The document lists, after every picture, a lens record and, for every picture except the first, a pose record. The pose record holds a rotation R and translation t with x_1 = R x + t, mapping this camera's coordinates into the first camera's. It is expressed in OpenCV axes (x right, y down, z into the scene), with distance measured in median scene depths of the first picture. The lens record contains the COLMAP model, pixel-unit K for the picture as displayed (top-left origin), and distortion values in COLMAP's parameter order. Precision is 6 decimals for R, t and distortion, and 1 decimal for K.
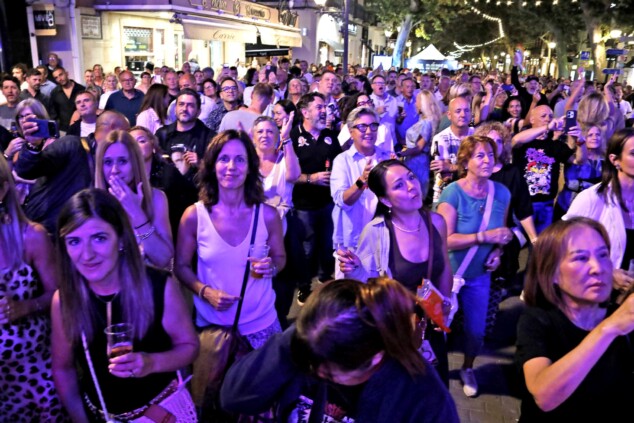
lens RADIAL K [[501.7, 0, 317.0], [0, 501.7, 211.5], [0, 0, 1]] dist [-0.152179, 0.089834]
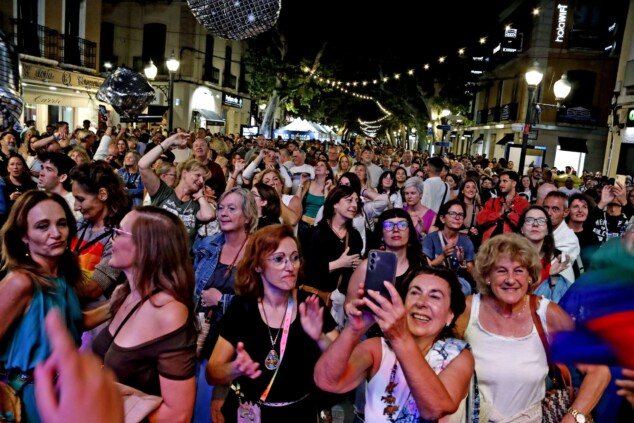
lens RADIAL K [[501.7, 0, 317.0], [0, 501.7, 211.5], [0, 0, 1]] dist [-0.152179, 0.089834]
pose [[0.989423, 0.025309, 0.142837, 0.115424], [-0.004806, 0.989840, -0.142101, 0.030923], [-0.144982, 0.139912, 0.979492, -0.086015]]
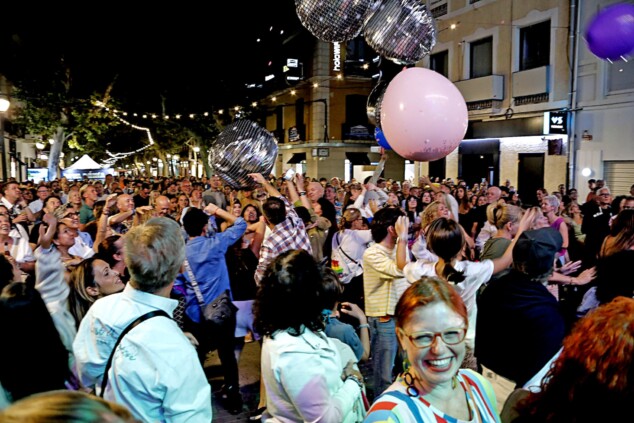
lens RADIAL K [[501.7, 0, 317.0], [0, 501.7, 211.5], [0, 0, 1]] dist [-0.152179, 0.089834]
pose [[0.787105, -0.087106, 0.610638, -0.020592], [0.211257, 0.968174, -0.134199, 0.018146], [-0.579514, 0.234630, 0.780456, -0.061308]]
